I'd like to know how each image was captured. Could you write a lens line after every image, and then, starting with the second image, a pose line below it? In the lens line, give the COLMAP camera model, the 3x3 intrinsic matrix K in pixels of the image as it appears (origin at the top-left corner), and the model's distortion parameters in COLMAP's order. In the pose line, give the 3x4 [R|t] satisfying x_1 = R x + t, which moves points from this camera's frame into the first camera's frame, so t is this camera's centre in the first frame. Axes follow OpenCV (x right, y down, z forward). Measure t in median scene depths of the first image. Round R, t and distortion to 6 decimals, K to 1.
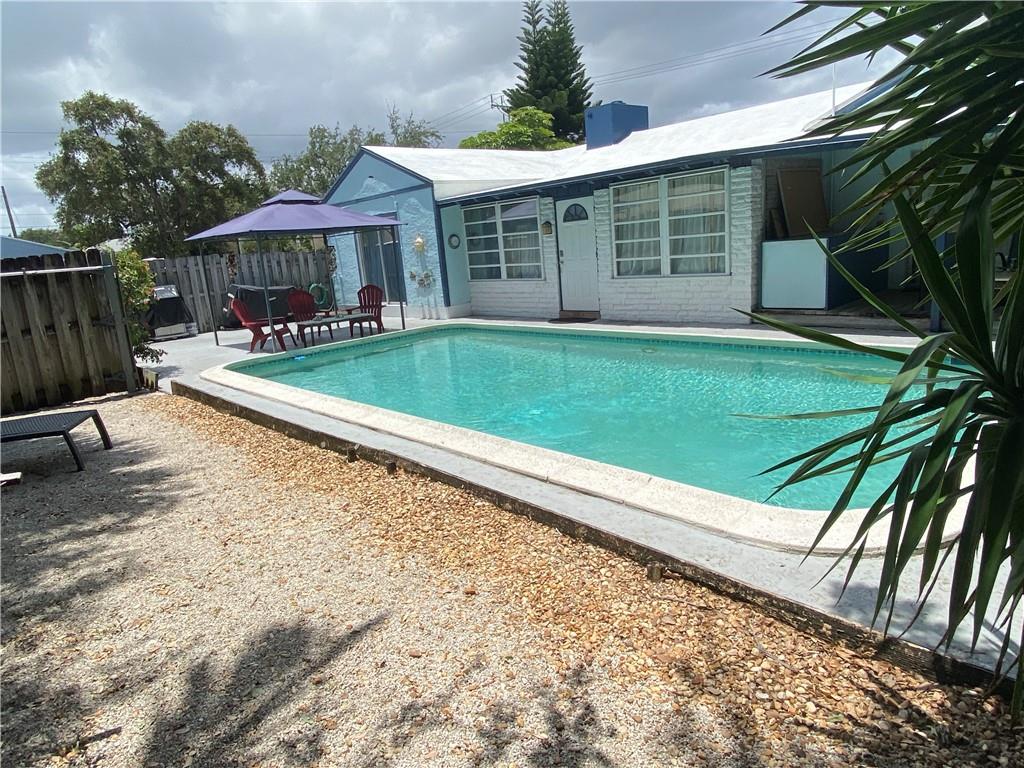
lens RADIAL K [[647.7, 0, 507.5], [0, 647.7, 386.9], [0, 0, 1]] dist [0.081142, -0.087466]
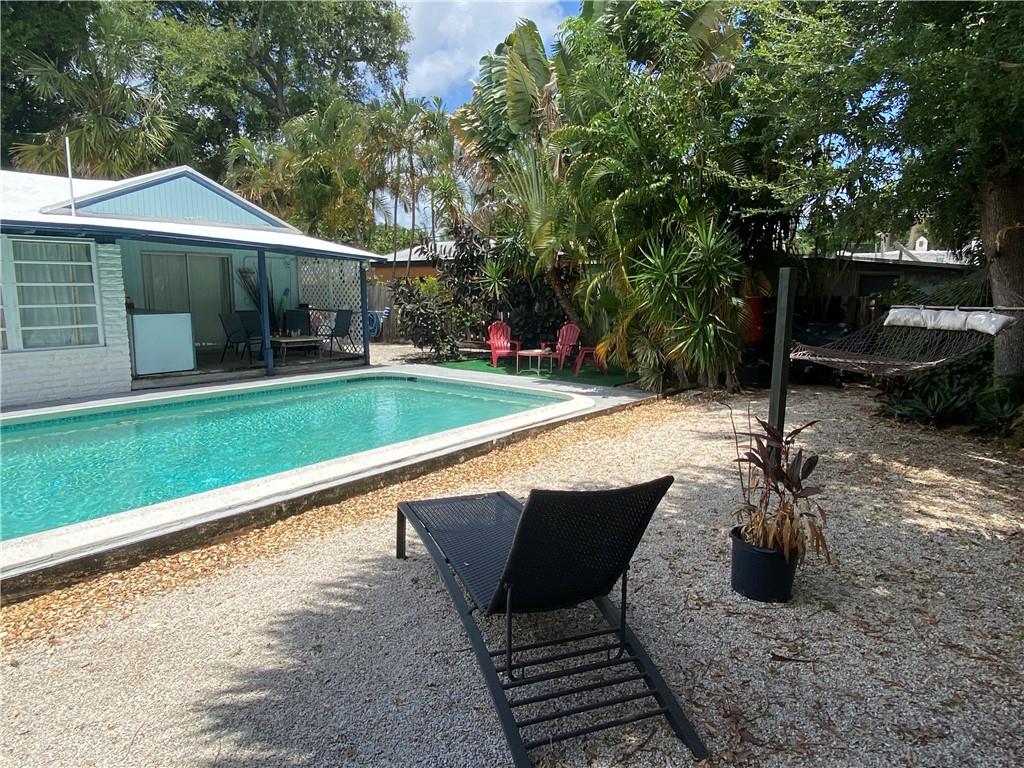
lens RADIAL K [[647.7, 0, 507.5], [0, 647.7, 386.9], [0, 0, 1]] dist [0.081142, -0.087466]
pose [[-0.165811, -0.067058, 0.983875, -0.758961], [0.227560, 0.968158, 0.104338, -0.075967], [-0.959543, 0.241191, -0.145272, 0.572243]]
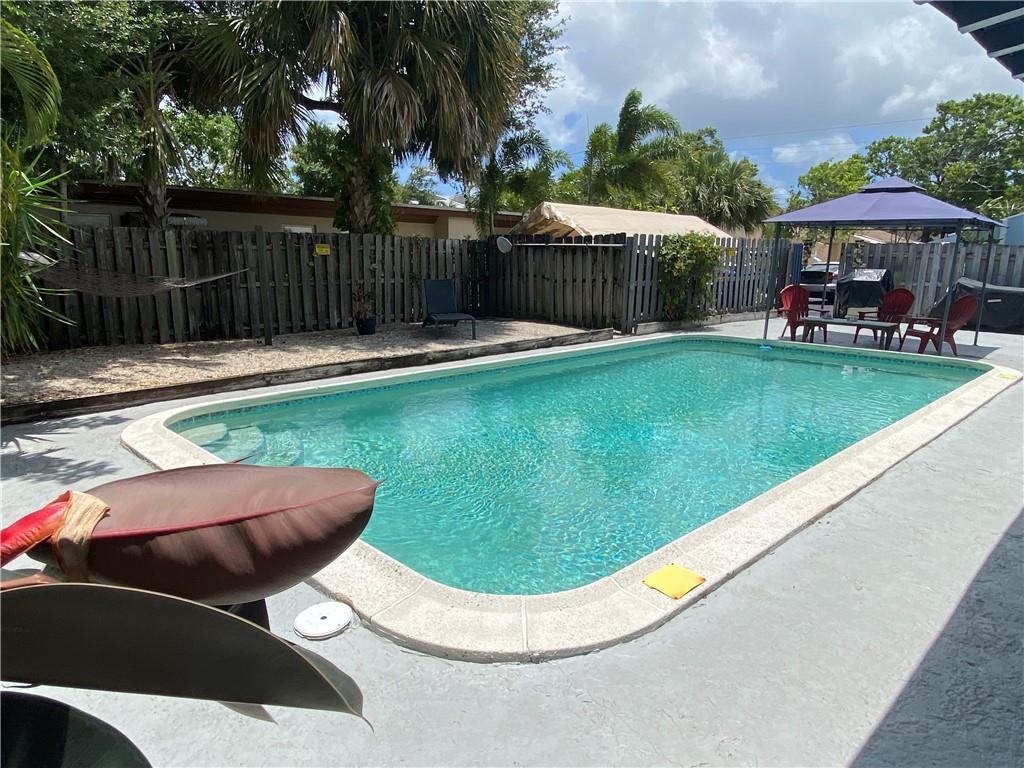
lens RADIAL K [[656.2, 0, 508.7], [0, 656.2, 391.8], [0, 0, 1]] dist [0.079532, -0.107603]
pose [[0.038284, 0.289908, -0.956288, 0.759209], [-0.234712, 0.932825, 0.273399, -0.186102], [0.971311, 0.213986, 0.103757, 0.553130]]
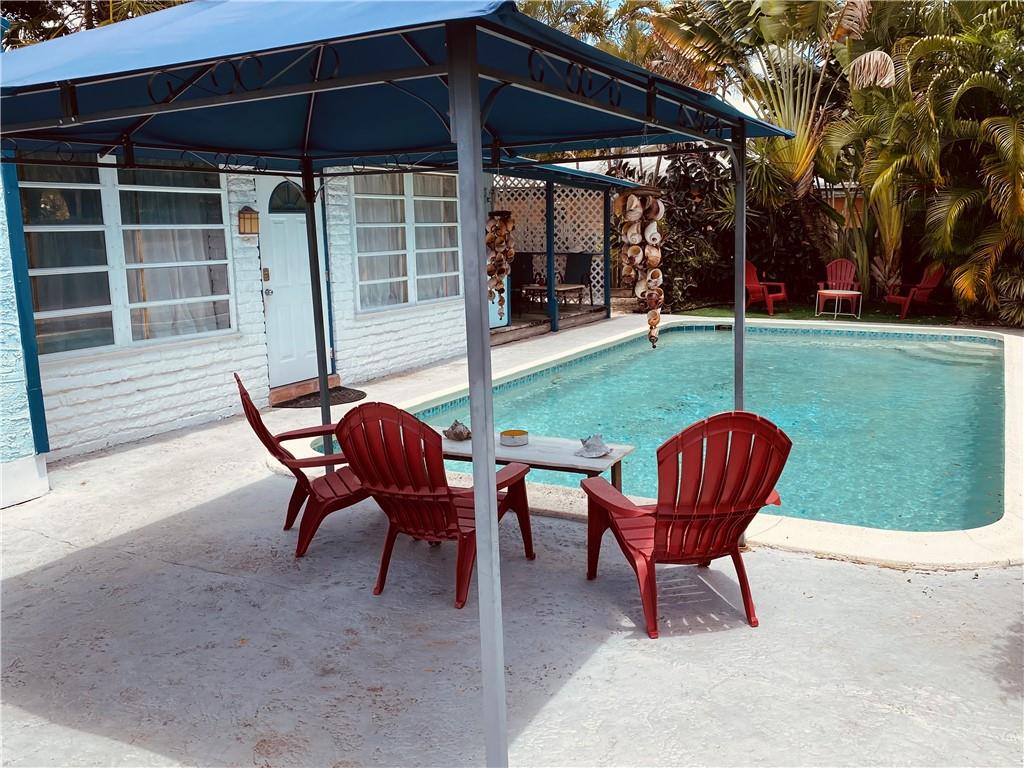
lens RADIAL K [[887.2, 0, 507.6], [0, 887.2, 383.2], [0, 0, 1]] dist [0.097999, -0.160986]
pose [[-0.323624, -0.074585, 0.943242, -0.772673], [0.253392, 0.953644, 0.162346, -0.237785], [-0.911625, 0.291549, -0.289723, 1.314946]]
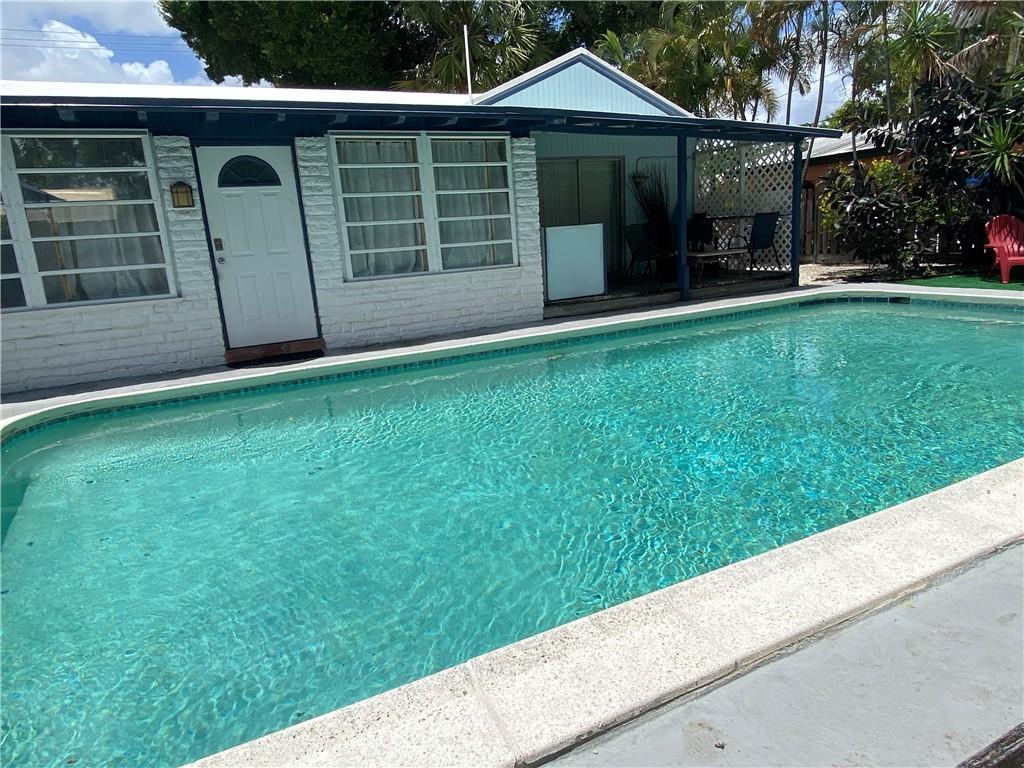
lens RADIAL K [[656.2, 0, 508.7], [0, 656.2, 391.8], [0, 0, 1]] dist [0.079532, -0.107603]
pose [[0.269117, -0.158675, 0.949946, -0.494620], [0.255272, 0.962810, 0.088506, -0.093265], [-0.928662, 0.218676, 0.299614, 0.795017]]
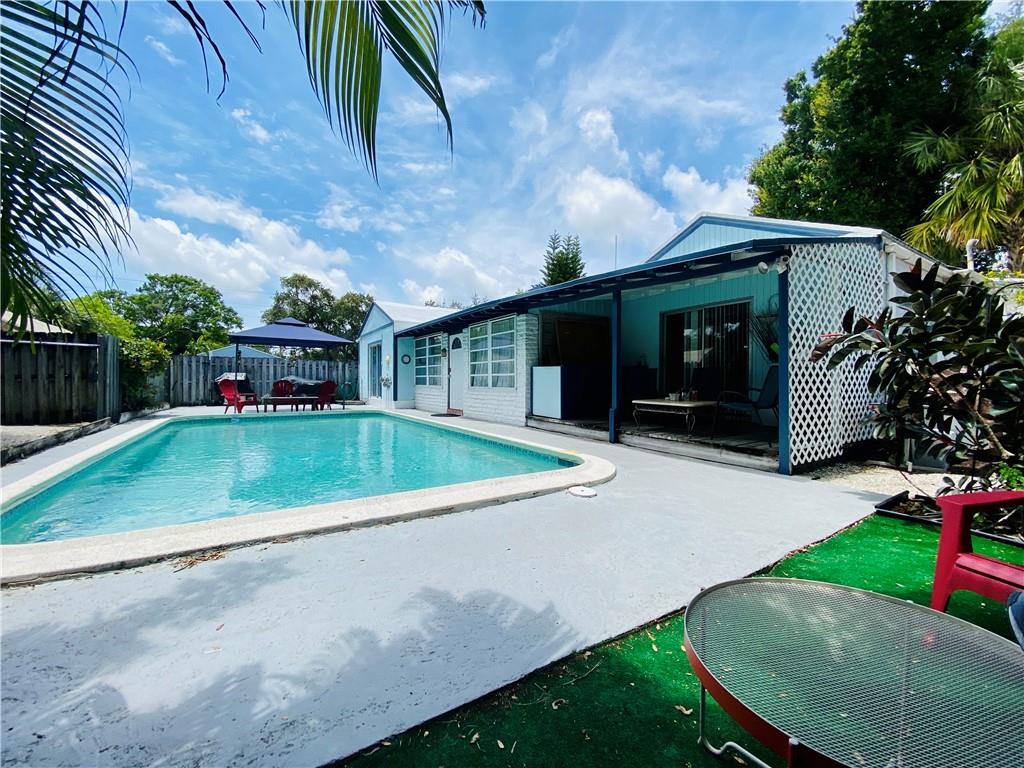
lens RADIAL K [[413.7, 0, 508.0], [0, 413.7, 383.5], [0, 0, 1]] dist [0.039554, -0.028753]
pose [[0.977675, 0.090308, -0.189727, 0.485830], [-0.127763, 0.972336, -0.195551, -0.012907], [0.166818, 0.215425, 0.962166, 0.166471]]
